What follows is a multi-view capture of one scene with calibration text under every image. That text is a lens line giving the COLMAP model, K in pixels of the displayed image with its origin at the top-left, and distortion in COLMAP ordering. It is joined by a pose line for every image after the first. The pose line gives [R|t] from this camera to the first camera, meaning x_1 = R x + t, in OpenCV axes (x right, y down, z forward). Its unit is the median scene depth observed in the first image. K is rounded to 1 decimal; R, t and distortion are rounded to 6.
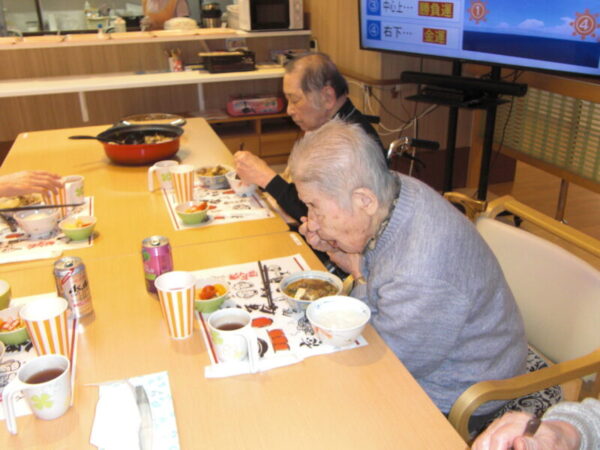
lens RADIAL K [[577.4, 0, 300.3], [0, 577.4, 224.9], [0, 0, 1]] dist [-0.013067, 0.000000]
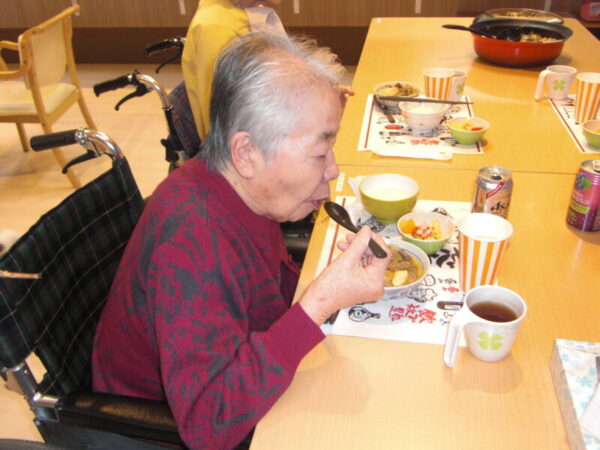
lens RADIAL K [[577.4, 0, 299.0], [0, 577.4, 222.9], [0, 0, 1]] dist [-0.013067, 0.000000]
pose [[0.881793, 0.232419, -0.410394, -0.208511], [-0.164823, 0.967141, 0.193575, 0.013012], [0.441899, -0.103050, 0.891126, 0.080981]]
